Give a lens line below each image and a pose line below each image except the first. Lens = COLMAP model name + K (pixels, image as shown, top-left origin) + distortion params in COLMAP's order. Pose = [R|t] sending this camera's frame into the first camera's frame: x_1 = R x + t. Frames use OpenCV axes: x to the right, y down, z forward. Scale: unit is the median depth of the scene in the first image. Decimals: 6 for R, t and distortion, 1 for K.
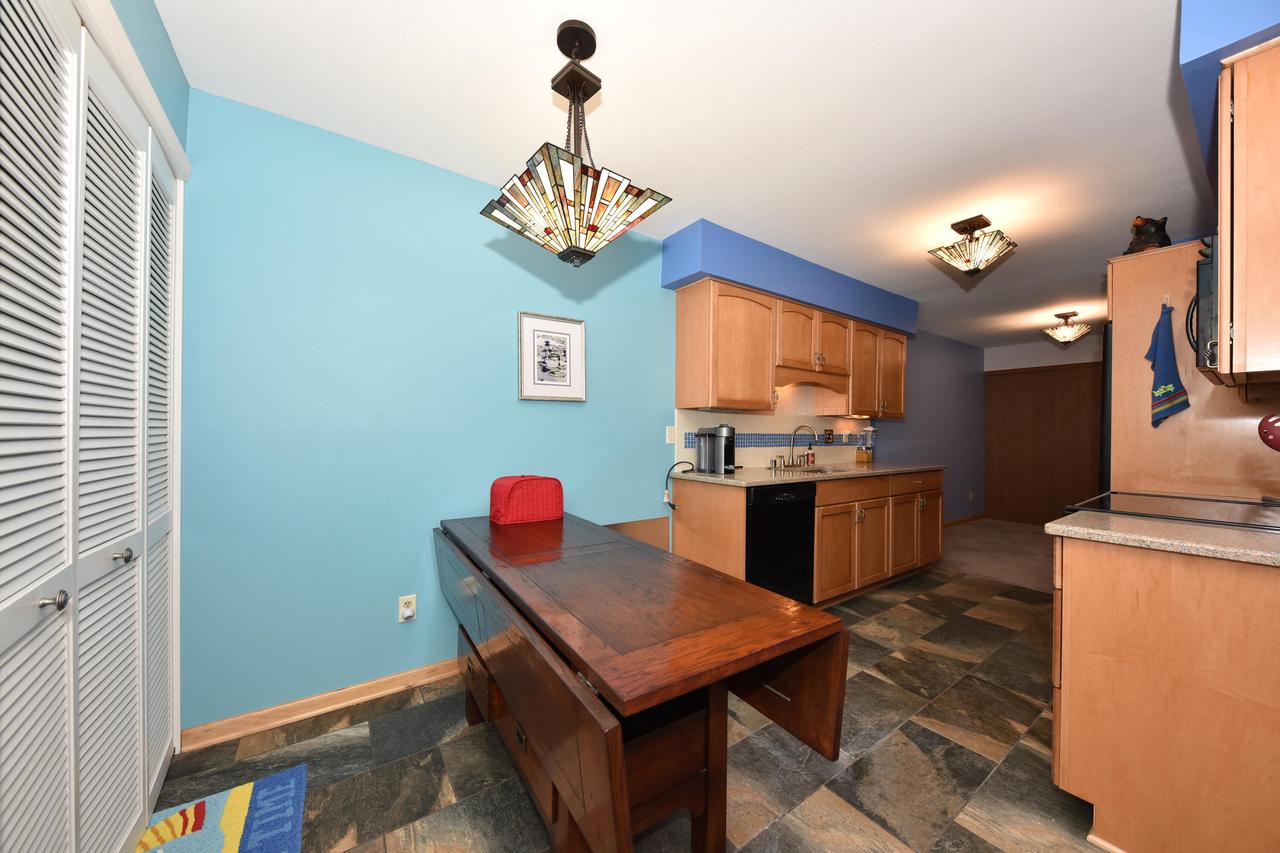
lens RADIAL K [[437.8, 0, 639.3], [0, 437.8, 434.2], [0, 0, 1]] dist [0.005184, -0.004058]
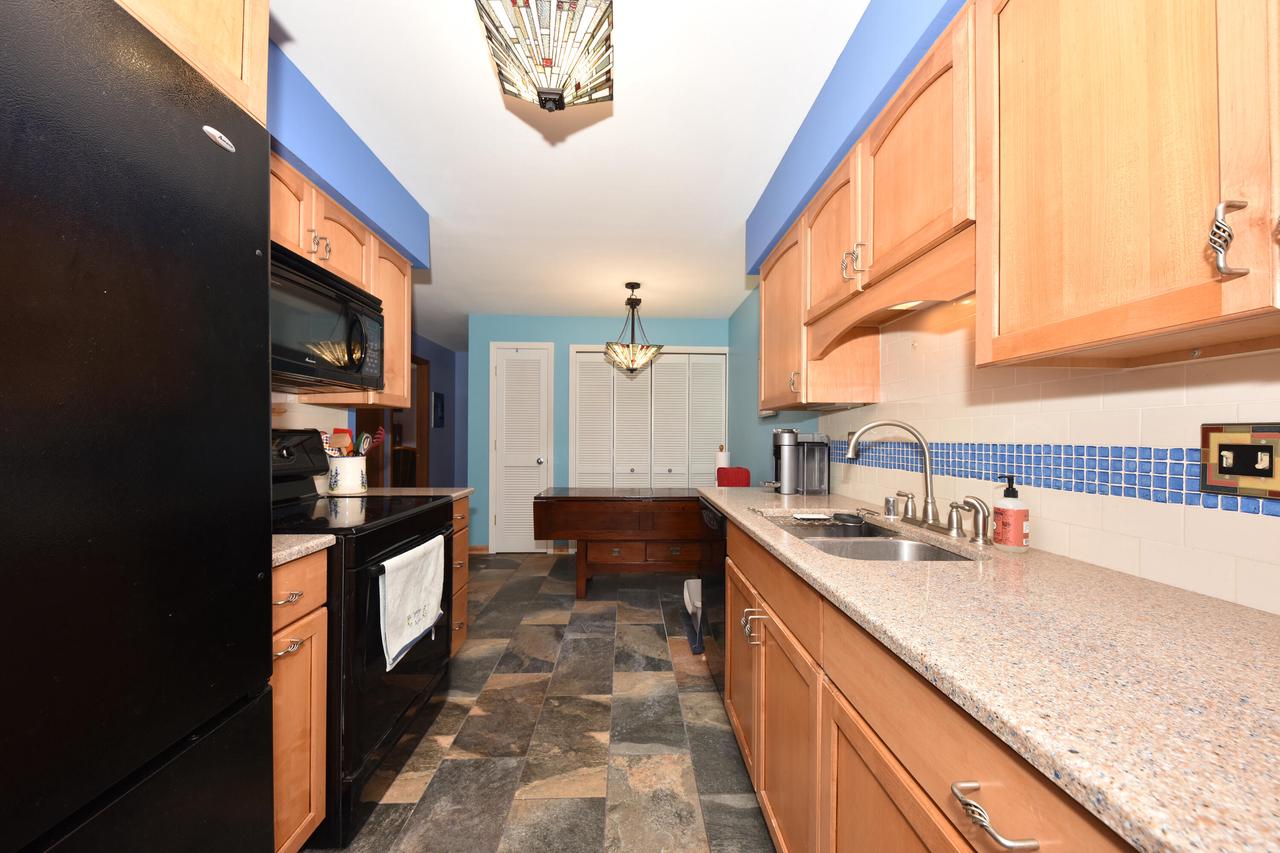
lens RADIAL K [[463.8, 0, 645.4], [0, 463.8, 430.9], [0, 0, 1]] dist [0.000007, -0.002097]
pose [[-0.535403, -0.020248, -0.844354, 0.982740], [-0.011878, 0.999794, -0.016443, -0.001469], [0.844513, 0.001226, -0.535534, 1.188238]]
